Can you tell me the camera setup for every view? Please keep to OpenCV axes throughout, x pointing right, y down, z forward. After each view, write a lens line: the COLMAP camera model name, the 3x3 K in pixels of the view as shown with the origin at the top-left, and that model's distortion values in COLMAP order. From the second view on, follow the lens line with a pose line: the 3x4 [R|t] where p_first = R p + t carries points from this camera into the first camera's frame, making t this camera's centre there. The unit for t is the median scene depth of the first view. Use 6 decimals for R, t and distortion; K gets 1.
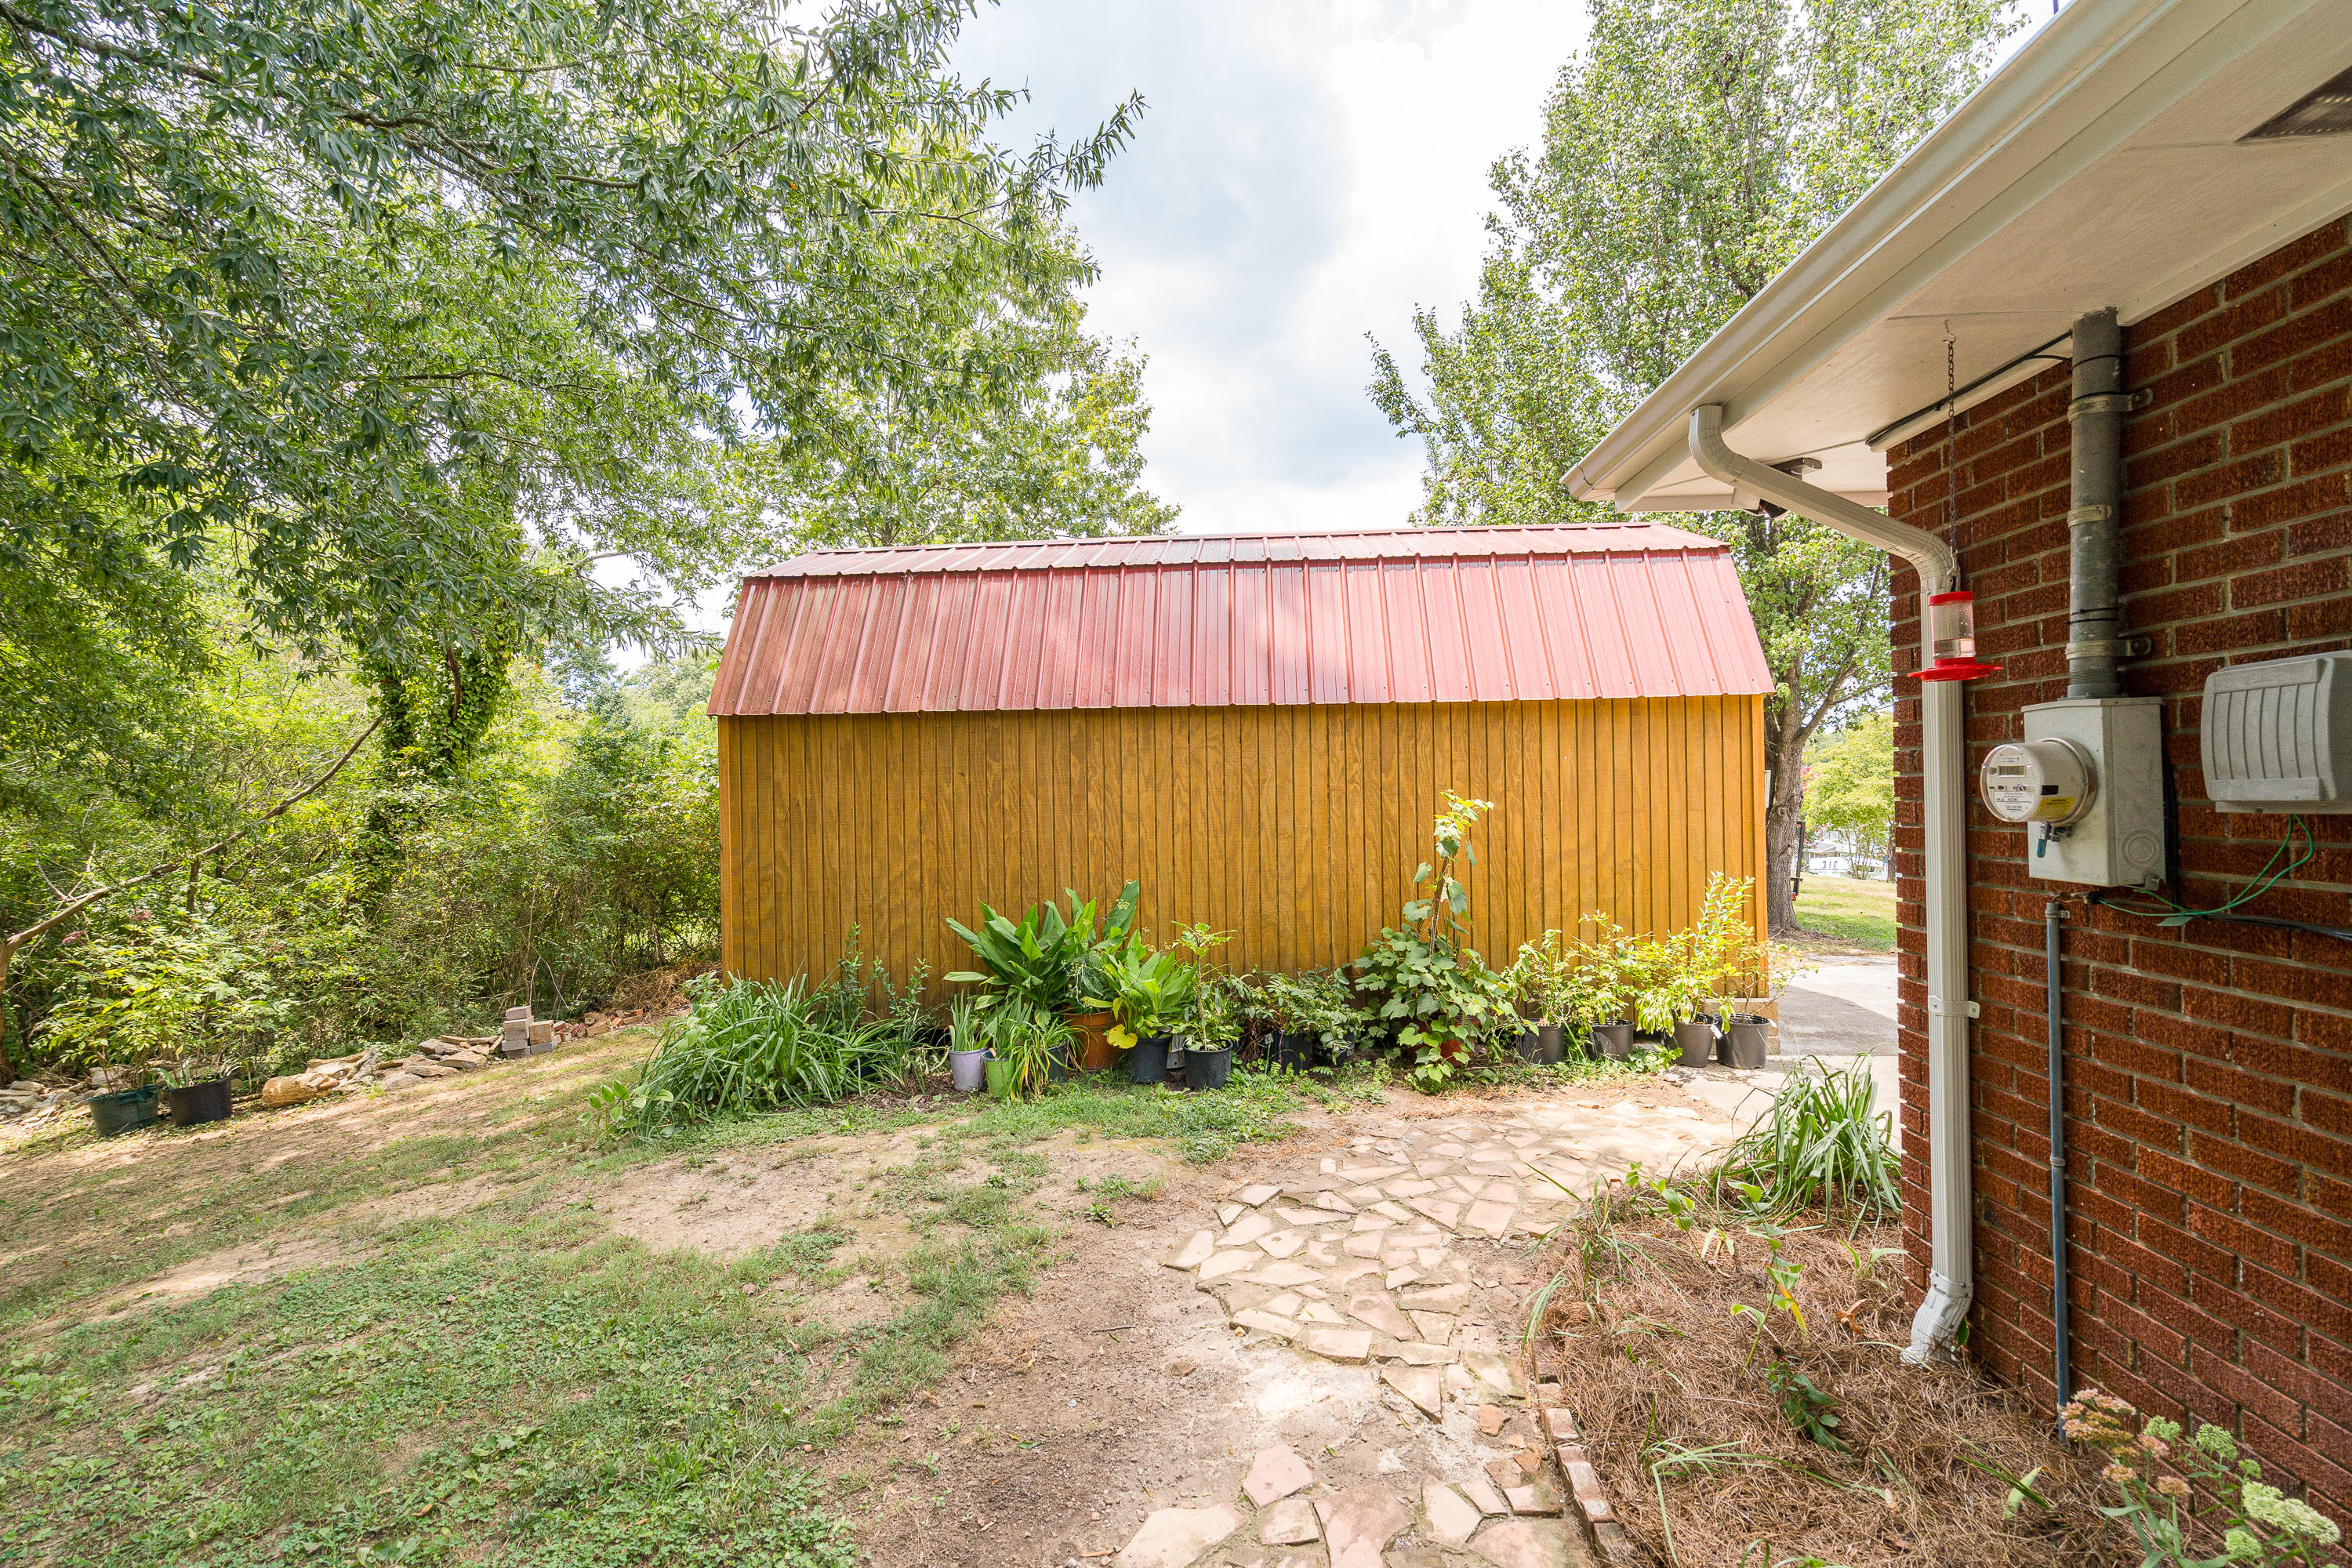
lens RADIAL K [[1046.8, 0, 1170.5], [0, 1046.8, 791.4], [0, 0, 1]] dist [-0.004998, 0.000781]
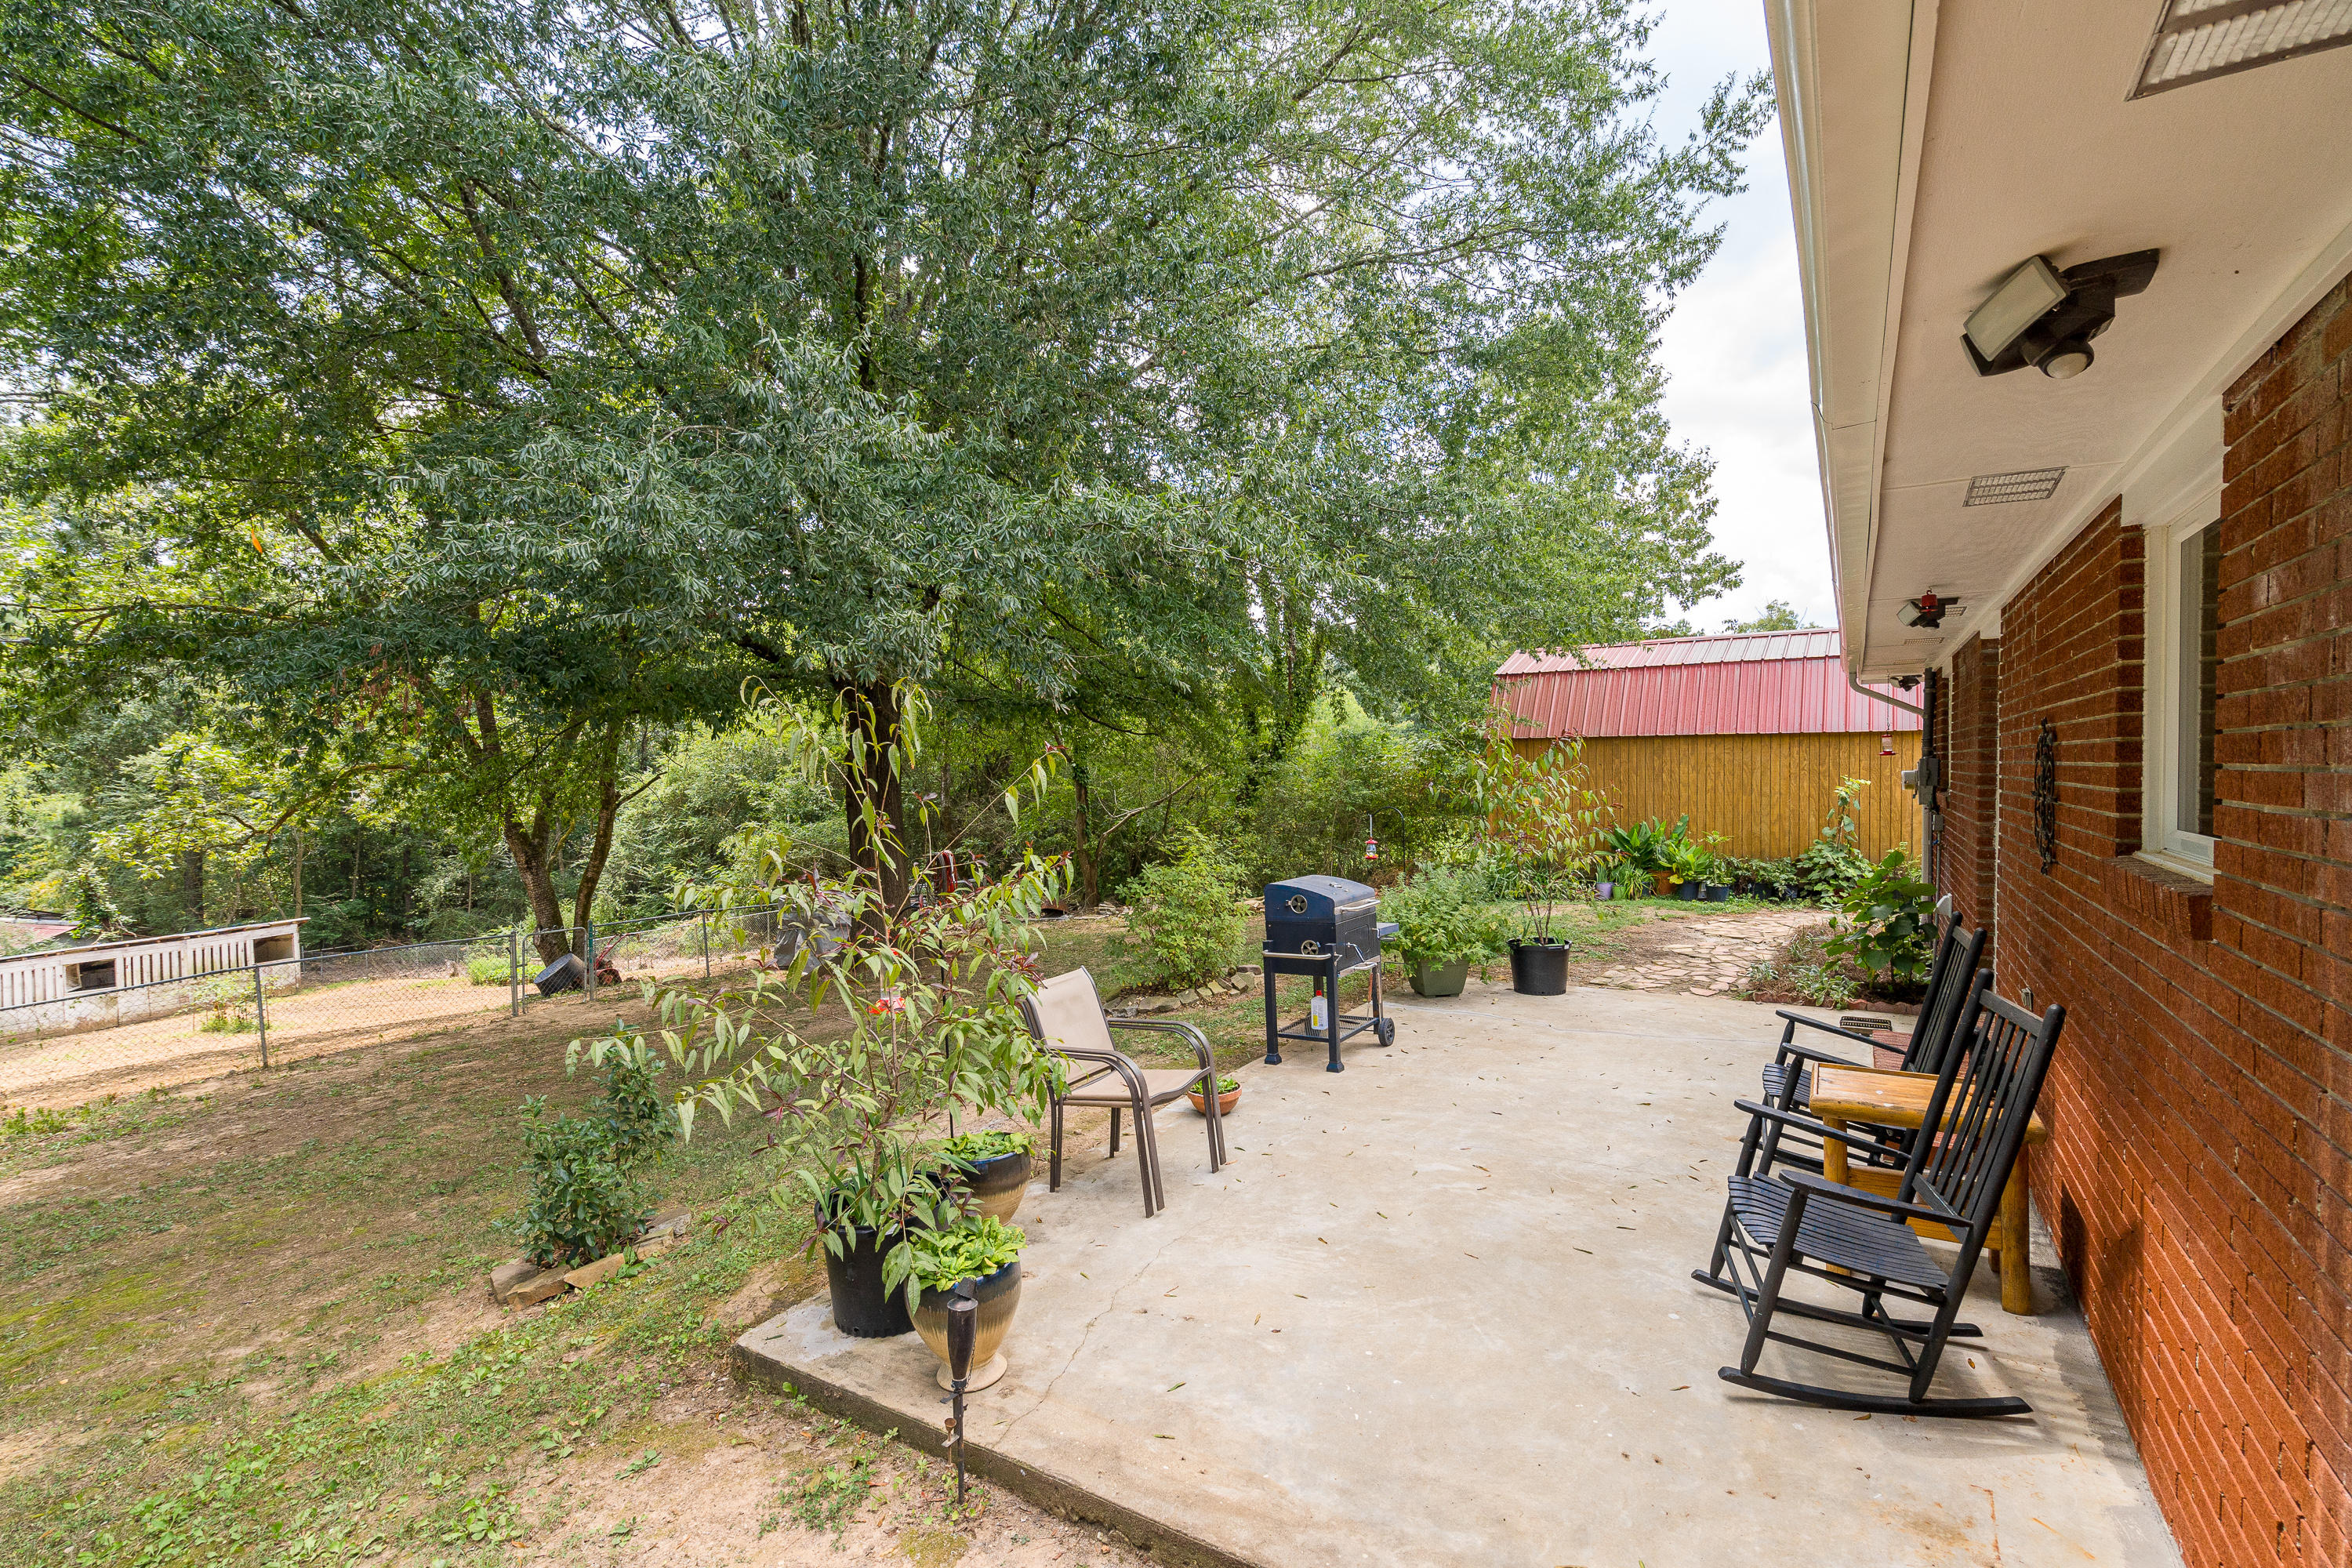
lens RADIAL K [[1072.7, 0, 1171.0], [0, 1072.7, 786.1], [0, 0, 1]] dist [0.001152, 0.001914]
pose [[0.871320, 0.017364, -0.490408, 0.139256], [-0.006467, 0.999693, 0.023908, -0.022281], [0.490672, -0.017660, 0.871165, -1.606993]]
